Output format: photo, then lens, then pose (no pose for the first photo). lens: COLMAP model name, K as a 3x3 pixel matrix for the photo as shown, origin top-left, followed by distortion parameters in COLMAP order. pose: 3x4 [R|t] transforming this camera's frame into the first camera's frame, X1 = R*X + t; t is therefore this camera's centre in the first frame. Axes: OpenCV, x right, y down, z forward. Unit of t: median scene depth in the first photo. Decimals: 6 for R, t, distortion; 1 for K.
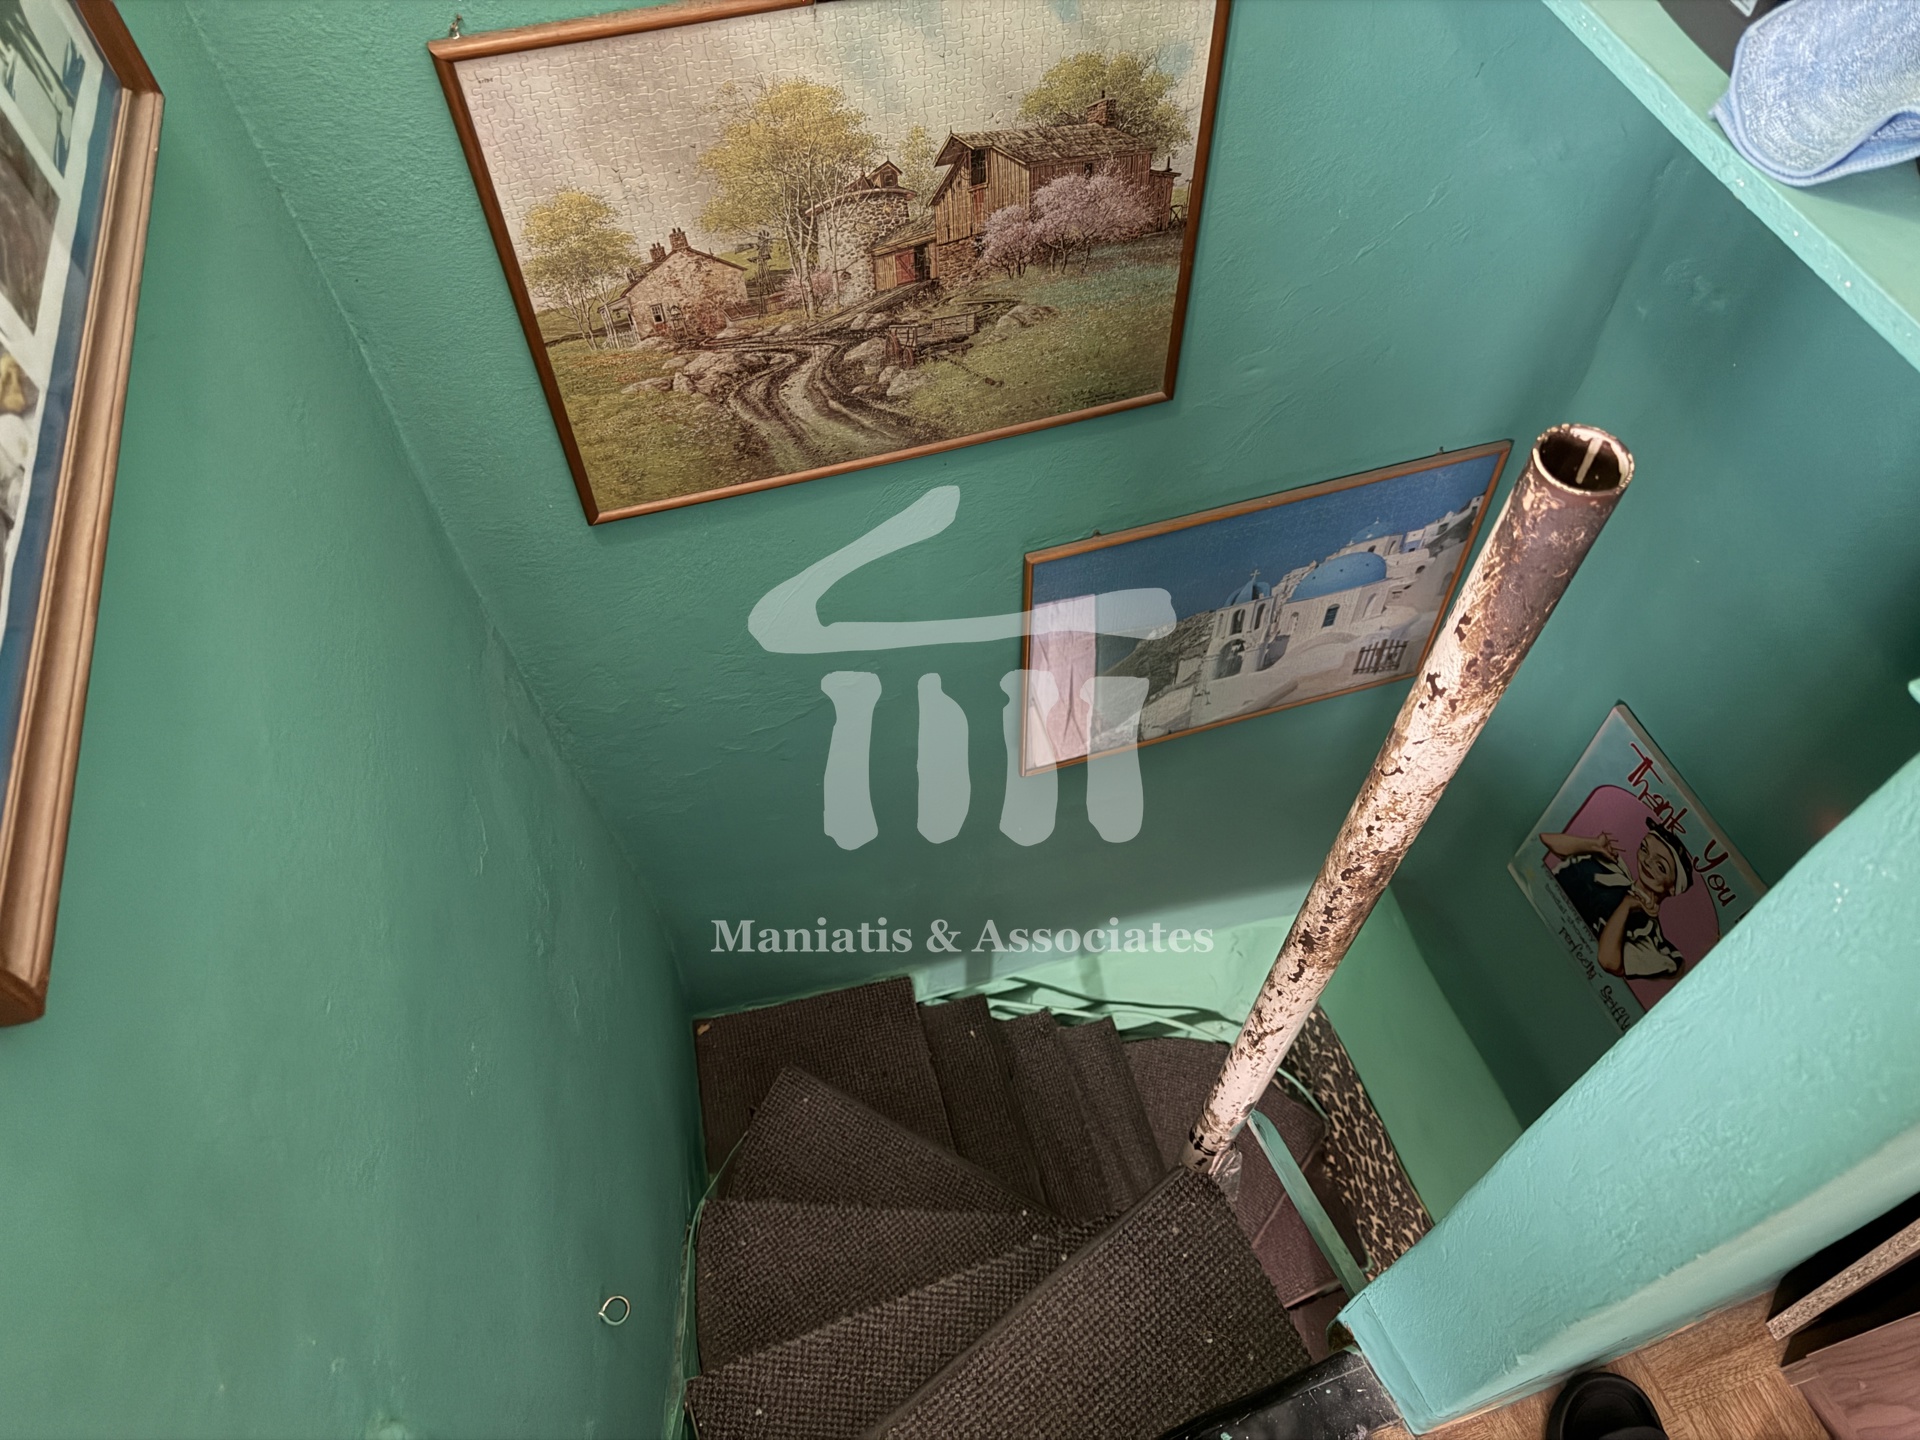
lens RADIAL K [[1370.8, 0, 960.0], [0, 1370.8, 720.0], [0, 0, 1]] dist [0.069344, -0.087273]
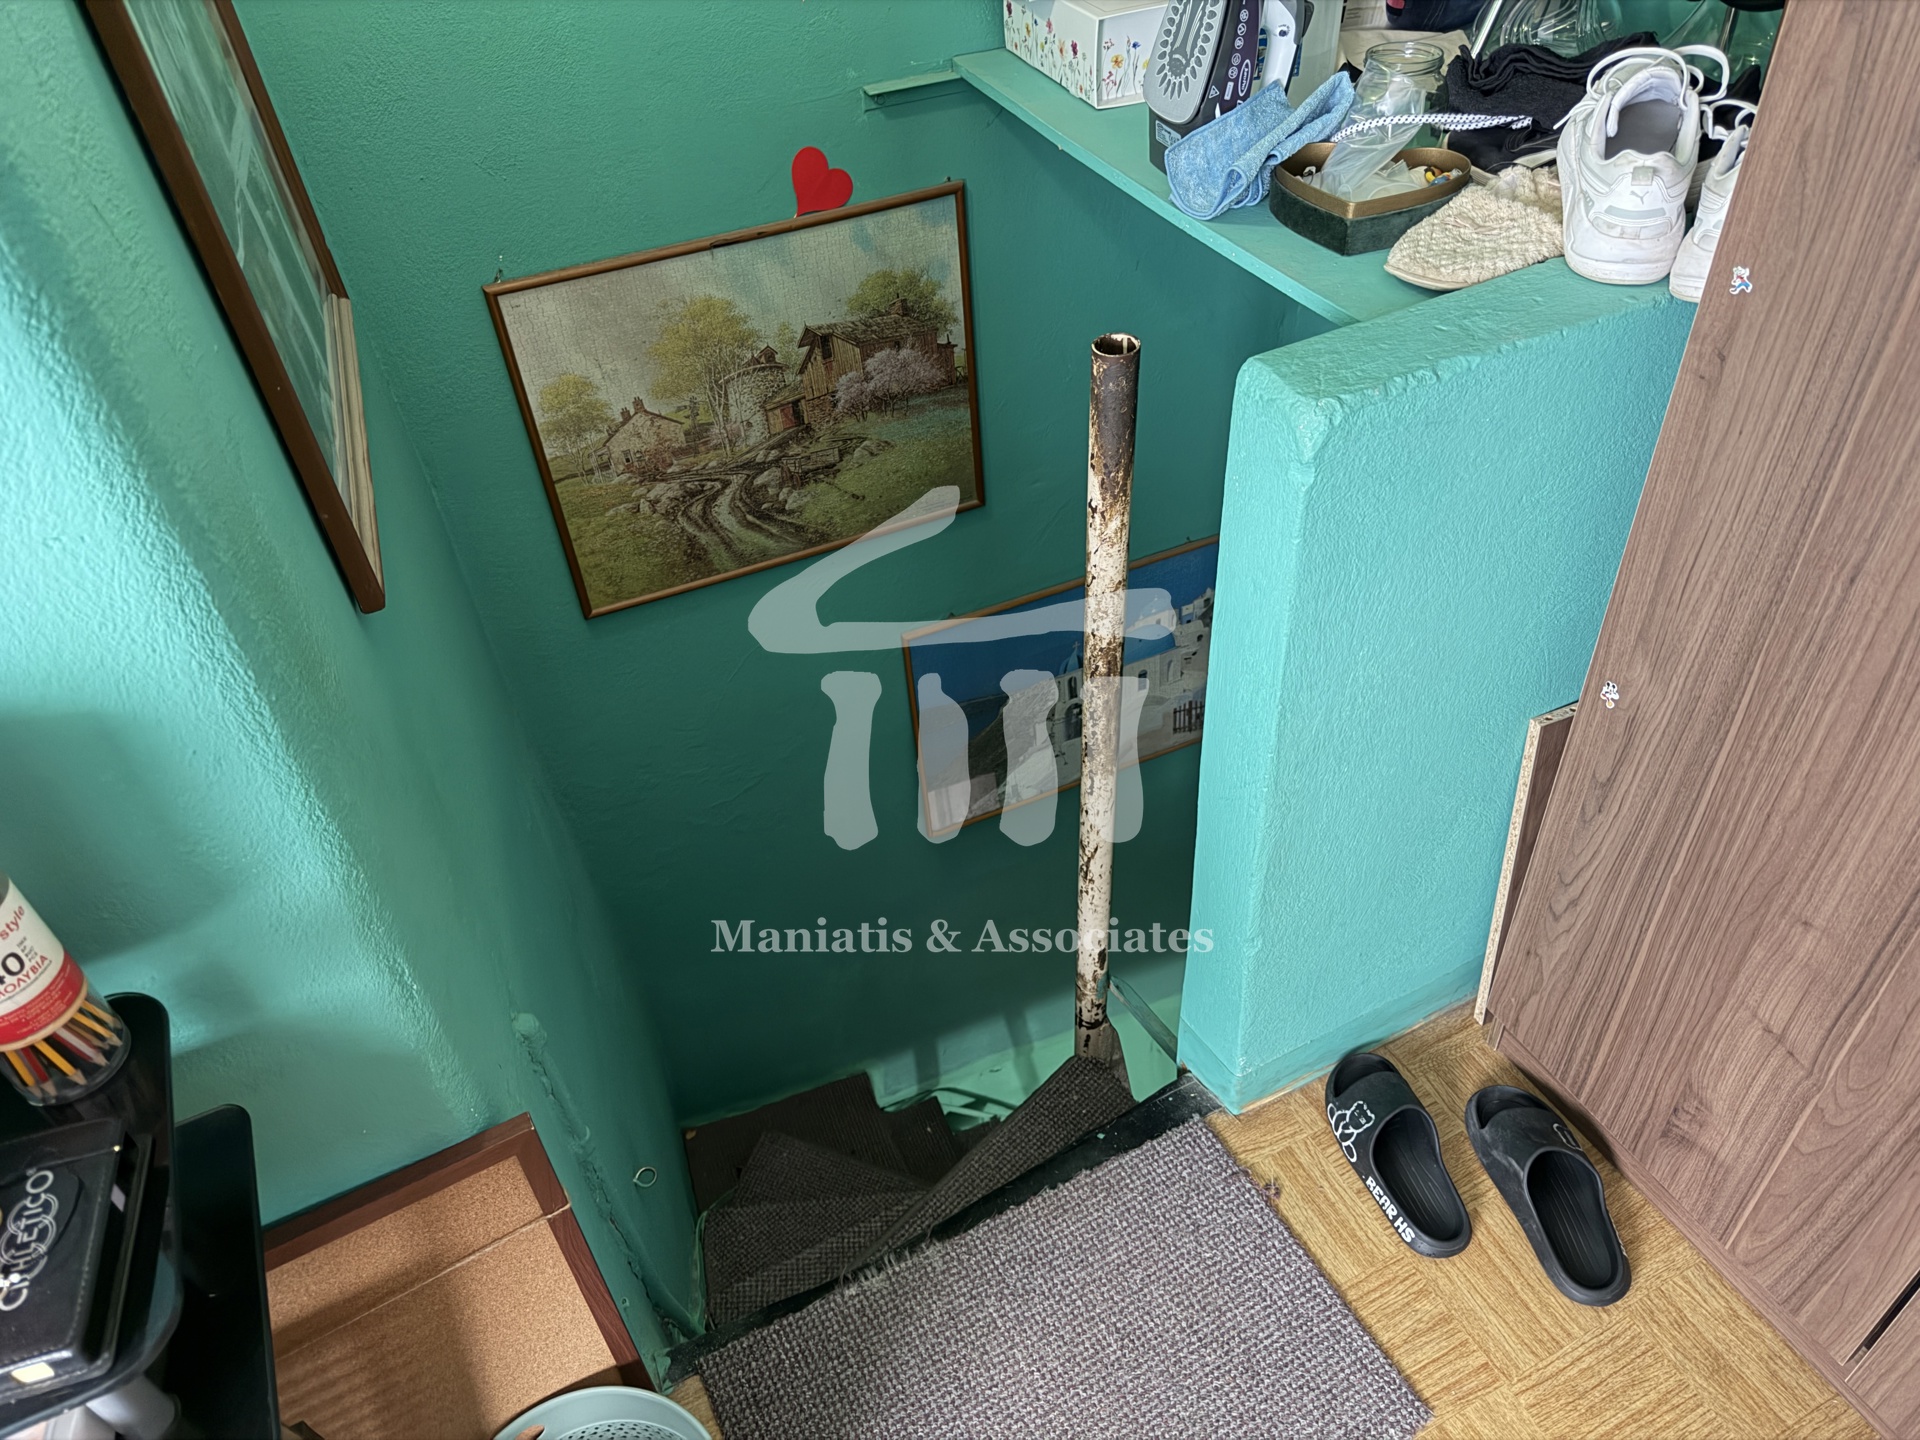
lens RADIAL K [[1346.2, 0, 964.9], [0, 1346.2, 714.7], [0, 0, 1]] dist [0.065954, -0.000139]
pose [[0.991184, -0.119530, 0.057154, 0.030763], [0.130223, 0.958390, -0.254028, 0.400634], [-0.024412, 0.259232, 0.965507, -0.373637]]
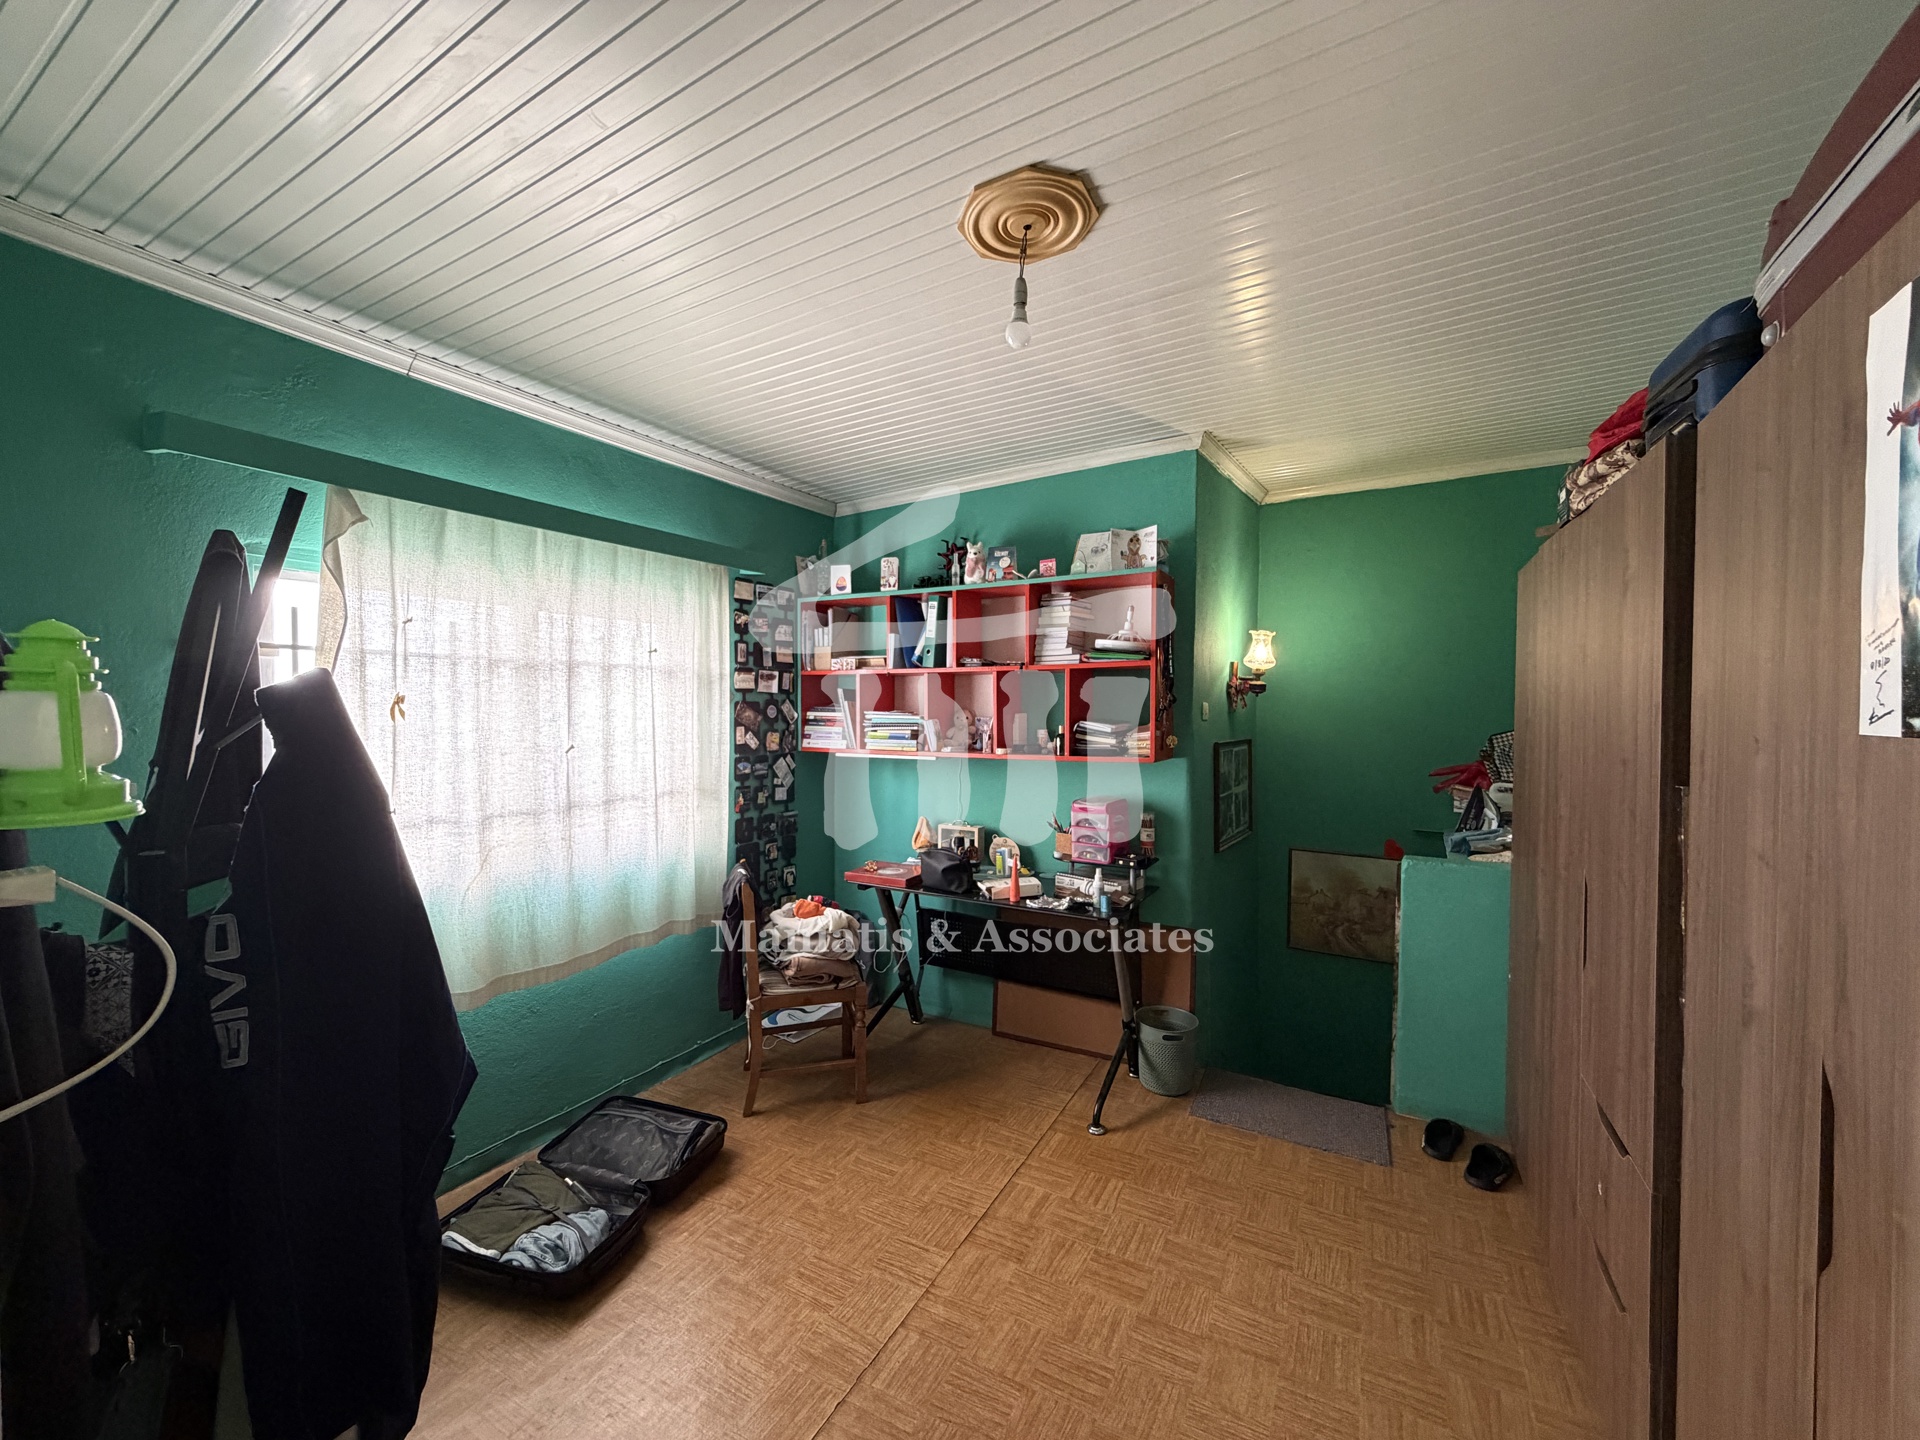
lens RADIAL K [[765.9, 0, 956.0], [0, 765.9, 720.5], [0, 0, 1]] dist [-0.000070, 0.000329]
pose [[0.671307, 0.021940, -0.740855, 1.020517], [-0.613789, 0.576754, -0.539089, 1.725537], [0.415463, 0.816623, 0.400646, -1.331061]]
